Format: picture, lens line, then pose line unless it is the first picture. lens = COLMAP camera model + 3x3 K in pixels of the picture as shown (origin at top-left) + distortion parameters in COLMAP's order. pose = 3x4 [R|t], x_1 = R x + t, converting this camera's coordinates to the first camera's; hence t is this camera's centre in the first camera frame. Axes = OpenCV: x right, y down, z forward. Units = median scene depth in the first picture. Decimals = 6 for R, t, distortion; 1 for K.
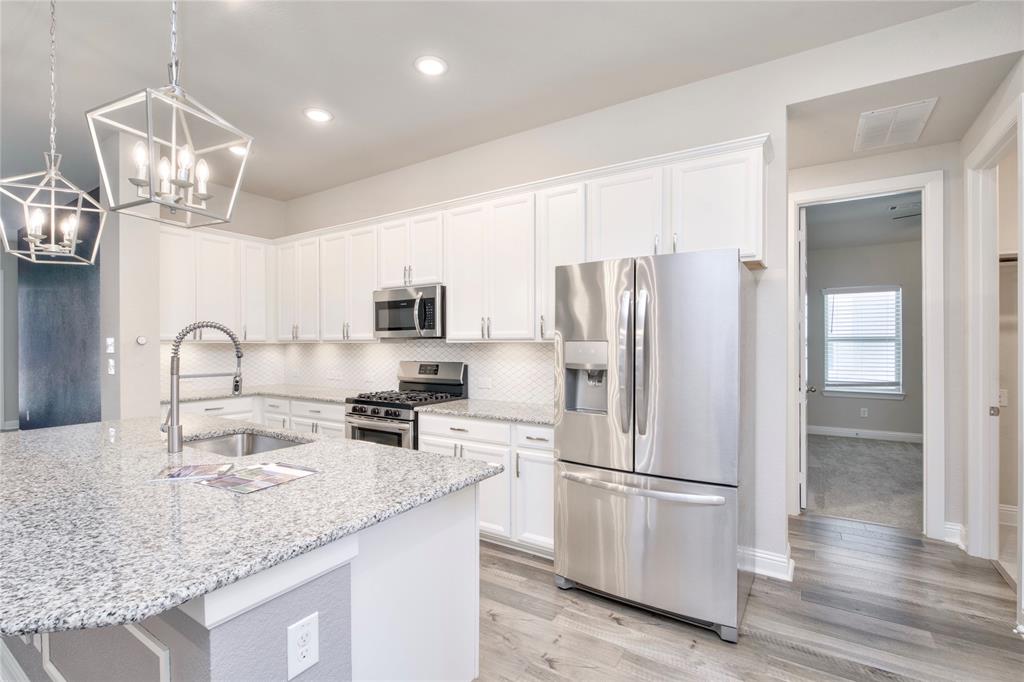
lens RADIAL K [[464.1, 0, 514.9], [0, 464.1, 345.3], [0, 0, 1]] dist [-0.010010, 0.000343]
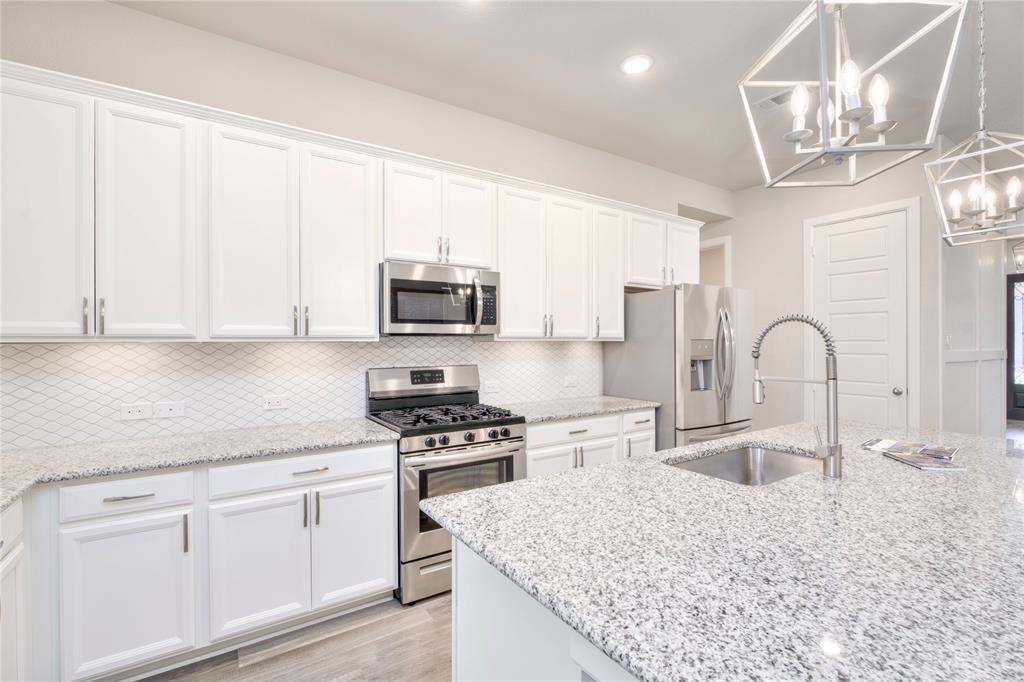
lens RADIAL K [[464.1, 0, 512.4], [0, 464.1, 340.9], [0, 0, 1]] dist [-0.010010, 0.000343]
pose [[0.405038, 0.002398, 0.914297, -0.892250], [0.006863, 0.999960, -0.005663, -0.001081], [-0.914274, 0.008569, 0.405006, 0.624779]]
